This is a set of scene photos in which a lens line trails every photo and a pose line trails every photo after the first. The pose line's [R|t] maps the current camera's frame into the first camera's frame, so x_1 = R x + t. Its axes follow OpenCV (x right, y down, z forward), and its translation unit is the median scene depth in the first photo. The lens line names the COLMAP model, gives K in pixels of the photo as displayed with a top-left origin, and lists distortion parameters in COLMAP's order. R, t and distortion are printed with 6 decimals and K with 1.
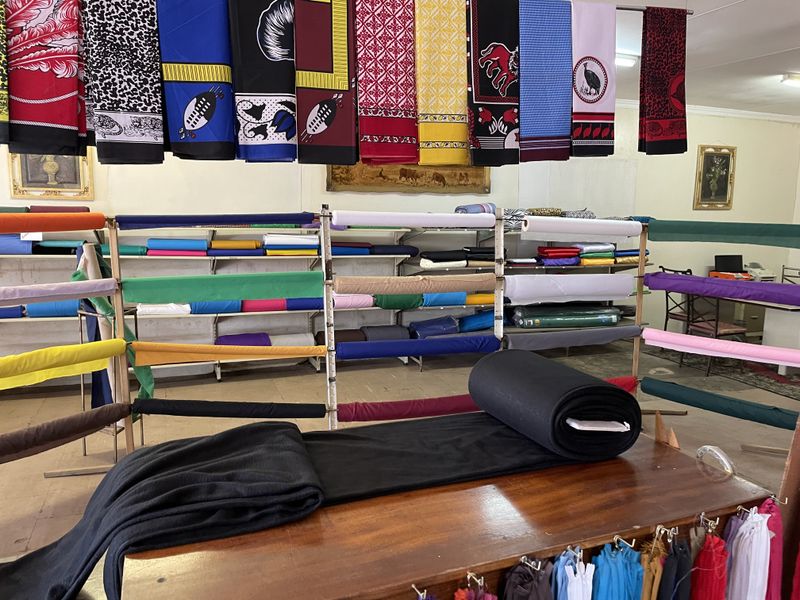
lens RADIAL K [[607.8, 0, 399.3], [0, 607.8, 296.3], [0, 0, 1]] dist [0.012524, -0.000238]
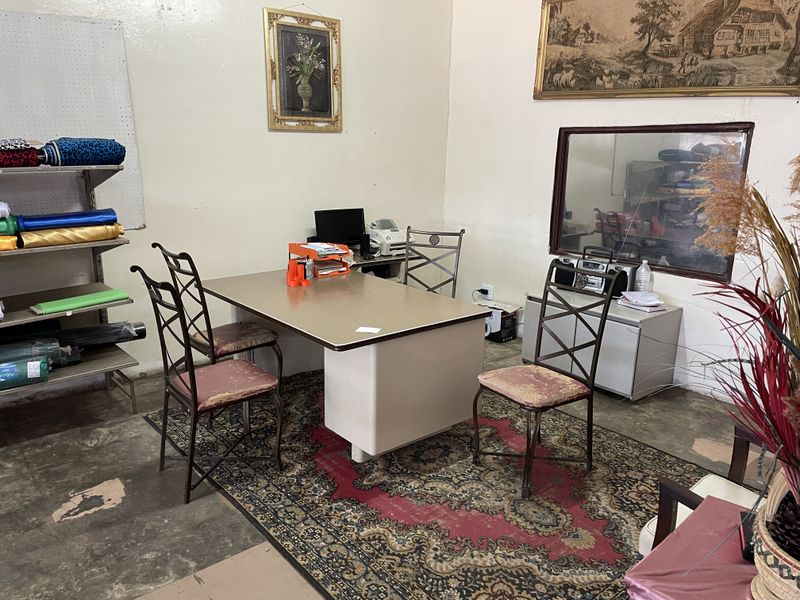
lens RADIAL K [[607.8, 0, 399.6], [0, 607.8, 303.3], [0, 0, 1]] dist [0.012524, -0.000238]
pose [[0.942353, -0.086549, 0.323235, 0.399196], [0.050353, 0.991650, 0.118722, -0.044610], [-0.330811, -0.095602, 0.938842, 0.416839]]
